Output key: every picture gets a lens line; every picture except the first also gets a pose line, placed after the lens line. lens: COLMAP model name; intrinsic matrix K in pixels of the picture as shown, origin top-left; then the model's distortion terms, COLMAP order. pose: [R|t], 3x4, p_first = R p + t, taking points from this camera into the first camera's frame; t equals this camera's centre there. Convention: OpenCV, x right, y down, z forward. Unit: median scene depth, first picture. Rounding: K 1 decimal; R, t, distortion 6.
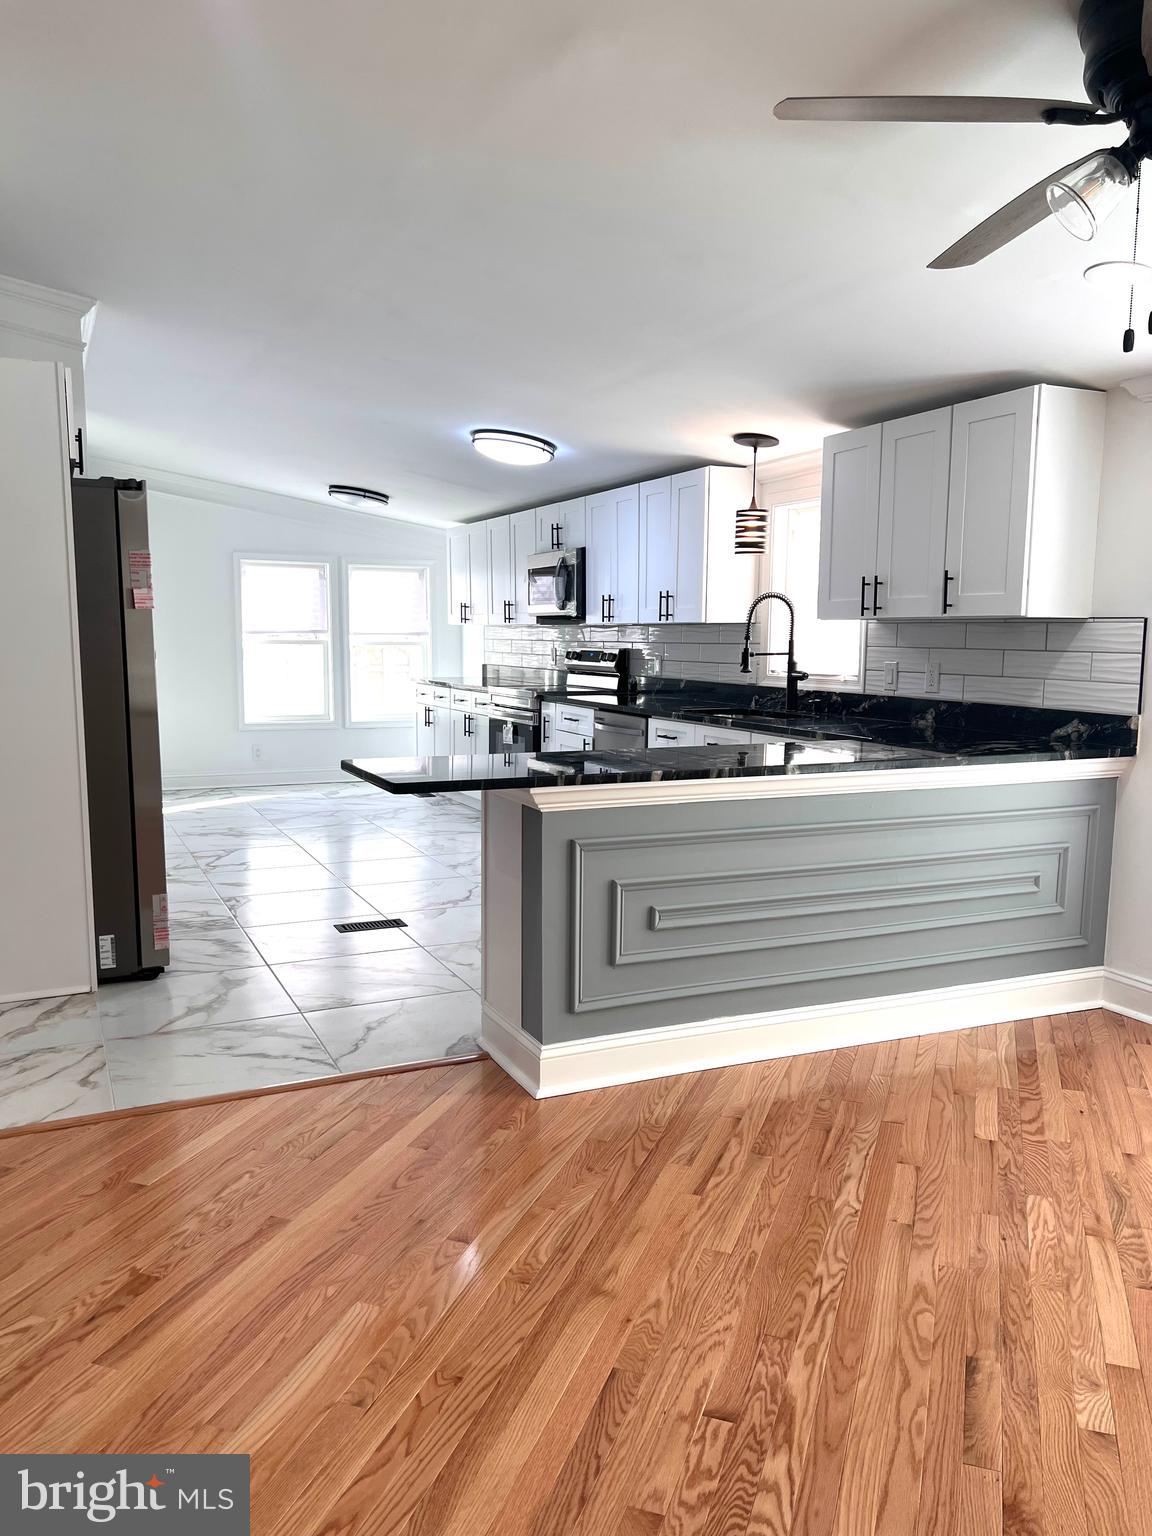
lens RADIAL K [[1156.9, 0, 576.0], [0, 1156.9, 768.0], [0, 0, 1]] dist [0.001995, 0.000580]
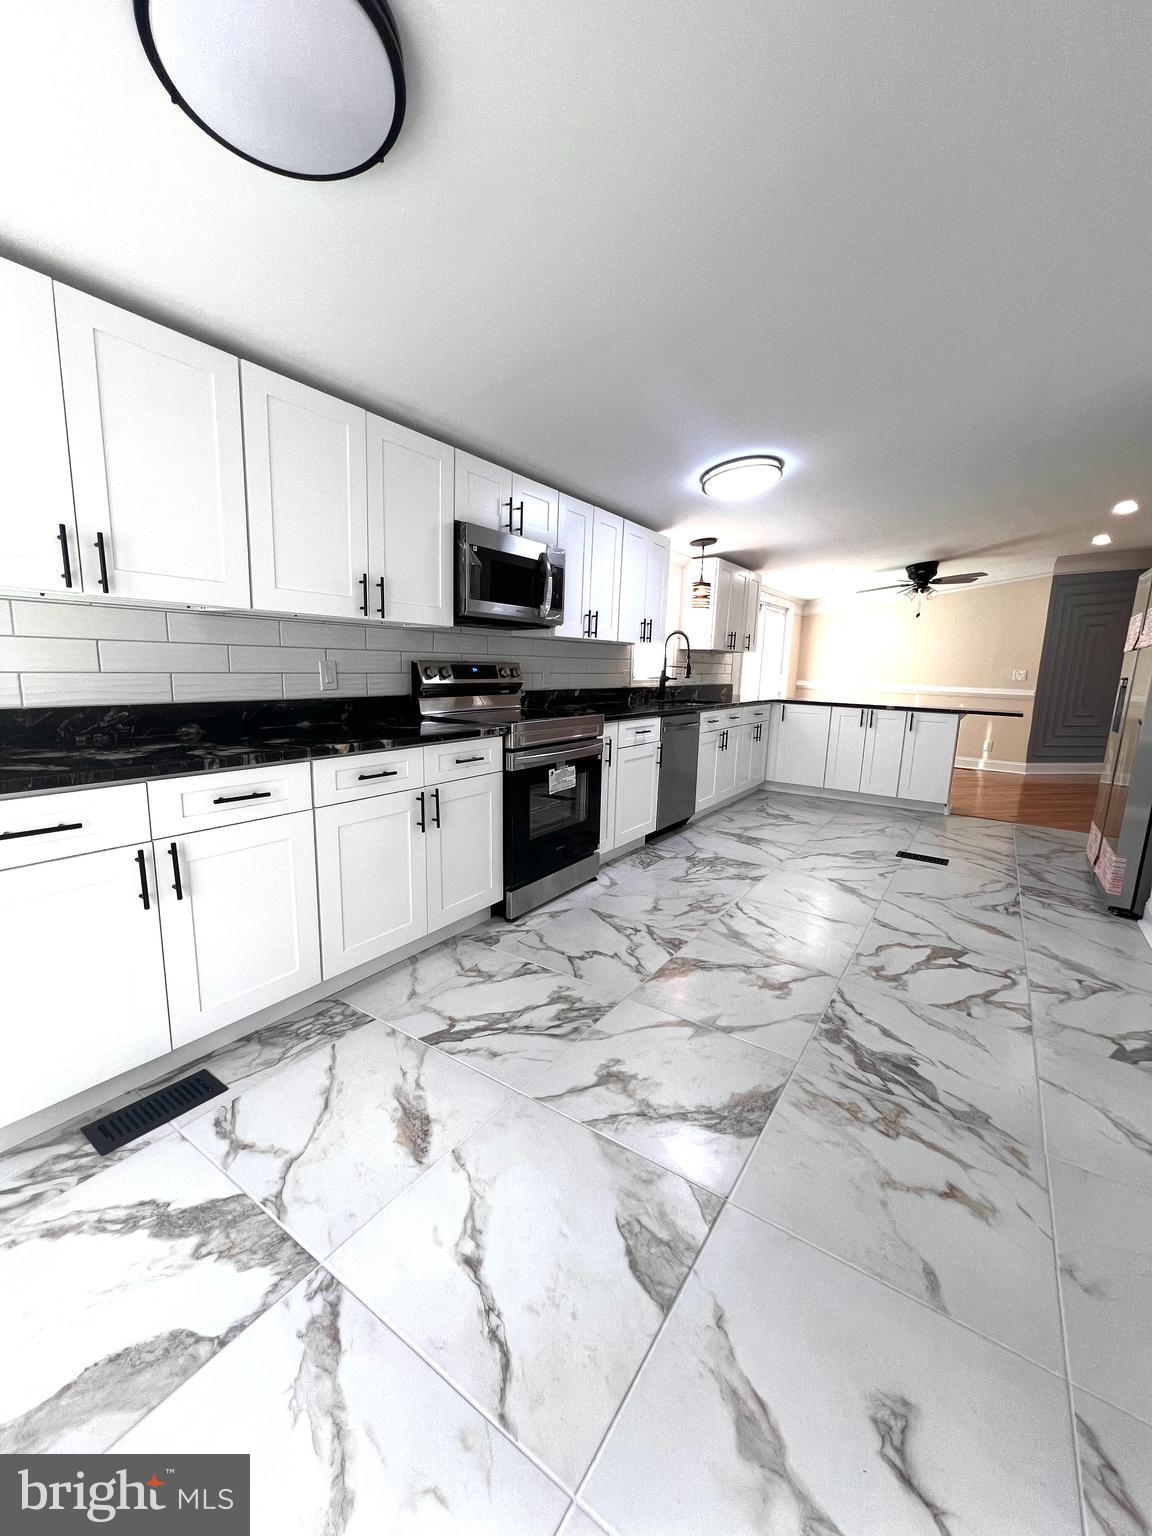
lens RADIAL K [[614.9, 0, 579.3], [0, 614.9, 767.2], [0, 0, 1]] dist [-0.001247, 0.000197]
pose [[-0.516928, -0.161997, 0.840561, -0.550124], [0.068661, 0.970920, 0.229345, -0.173842], [-0.853271, 0.176269, -0.490773, 1.606176]]
